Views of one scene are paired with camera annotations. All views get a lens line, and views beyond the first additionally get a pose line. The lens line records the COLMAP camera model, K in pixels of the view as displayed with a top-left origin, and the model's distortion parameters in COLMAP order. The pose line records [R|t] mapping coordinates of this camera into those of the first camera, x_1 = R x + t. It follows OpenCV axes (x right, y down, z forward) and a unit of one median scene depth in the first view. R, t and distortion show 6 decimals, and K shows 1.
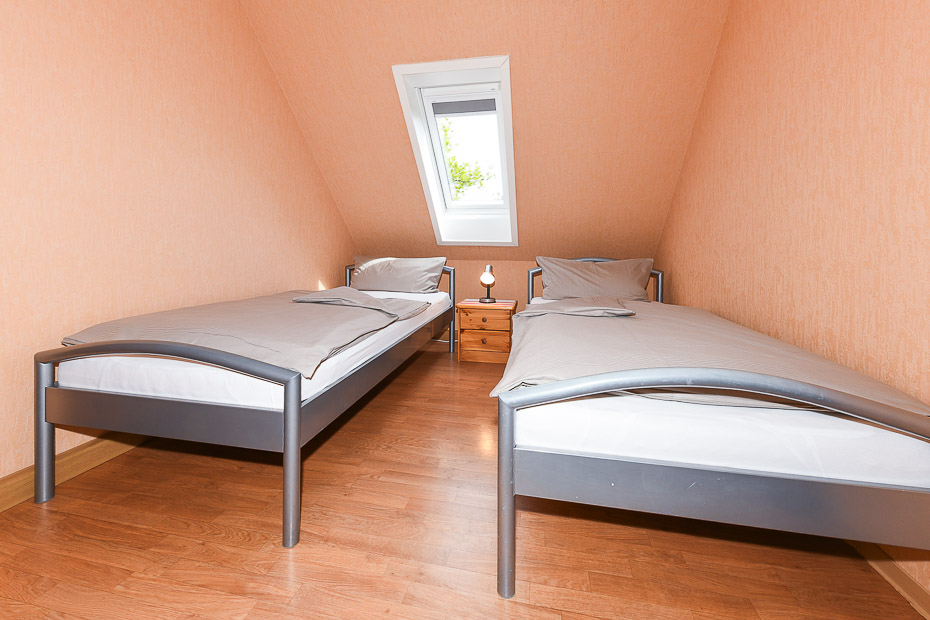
lens RADIAL K [[349.8, 0, 476.5], [0, 349.8, 247.7], [0, 0, 1]] dist [-0.000854, -0.000272]
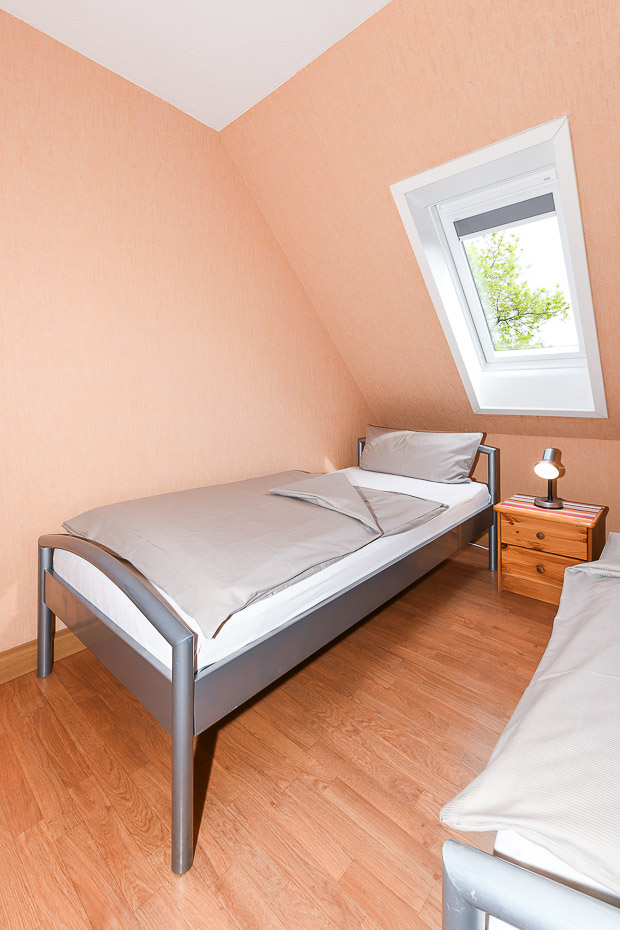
lens RADIAL K [[406.5, 0, 325.7], [0, 406.5, 394.6], [0, 0, 1]] dist [0.000916, -0.000808]
pose [[0.862417, -0.015287, -0.505968, 0.067718], [0.008651, 0.999843, -0.015463, -0.049369], [0.506125, 0.008958, 0.862414, 0.155117]]
